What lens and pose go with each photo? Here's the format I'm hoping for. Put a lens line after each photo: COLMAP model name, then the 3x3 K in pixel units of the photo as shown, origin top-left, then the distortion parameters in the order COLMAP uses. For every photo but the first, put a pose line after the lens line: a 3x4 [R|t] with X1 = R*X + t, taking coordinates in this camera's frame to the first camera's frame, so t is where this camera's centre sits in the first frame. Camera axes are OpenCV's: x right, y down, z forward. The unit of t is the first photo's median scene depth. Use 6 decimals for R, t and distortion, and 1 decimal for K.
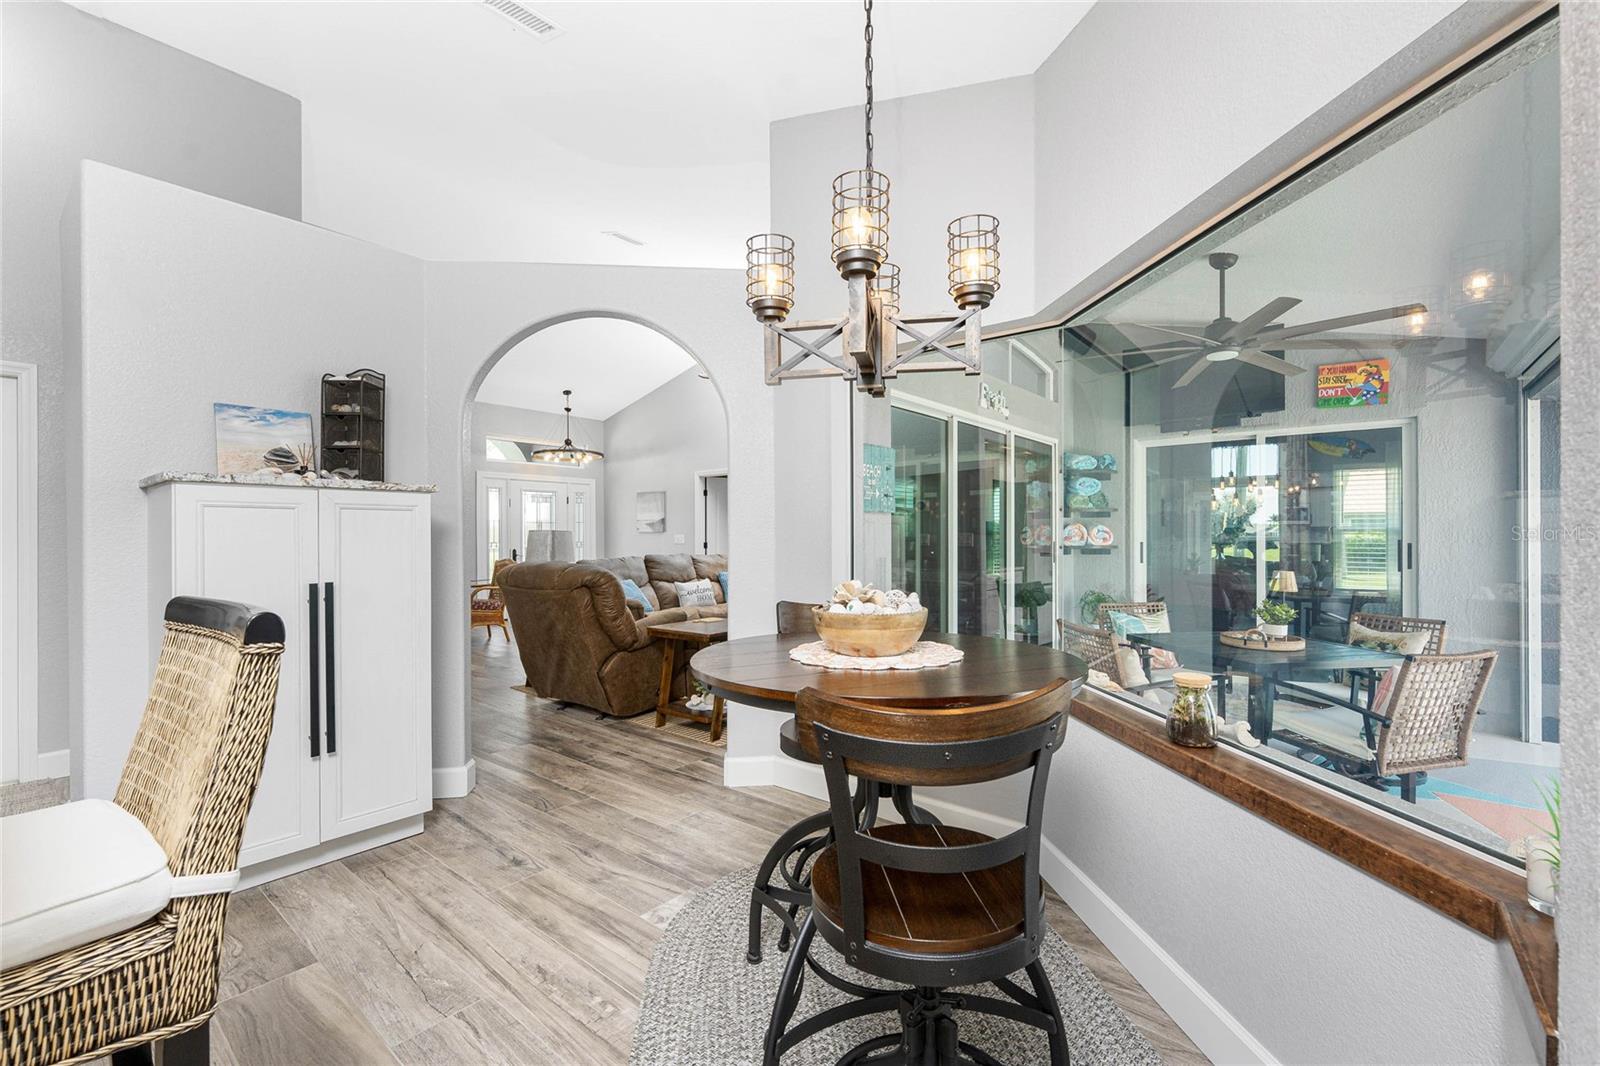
lens RADIAL K [[685.7, 0, 808.3], [0, 685.7, 536.3], [0, 0, 1]] dist [-0.001831, -0.000742]
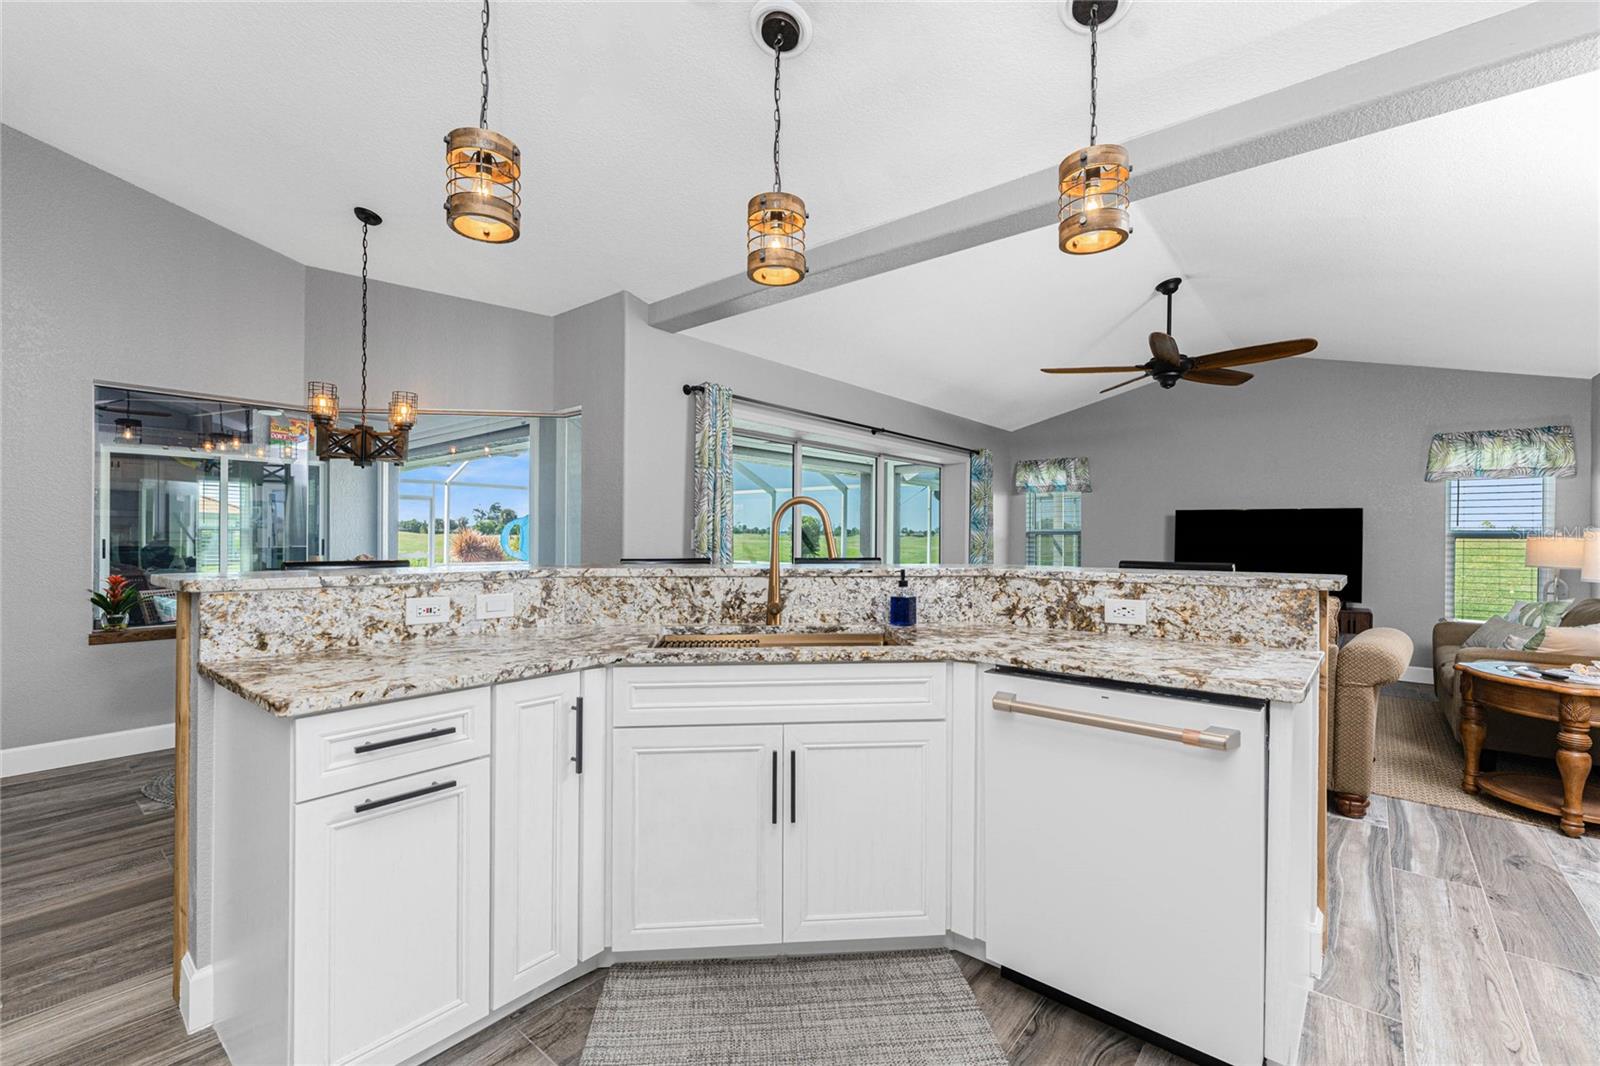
lens RADIAL K [[685.7, 0, 808.3], [0, 685.7, 536.3], [0, 0, 1]] dist [-0.001831, -0.000742]
pose [[0.009480, 0.001752, 0.999954, -1.438660], [-0.003415, 0.999993, -0.001720, 0.001071], [-0.999949, -0.003399, 0.009486, -0.294974]]
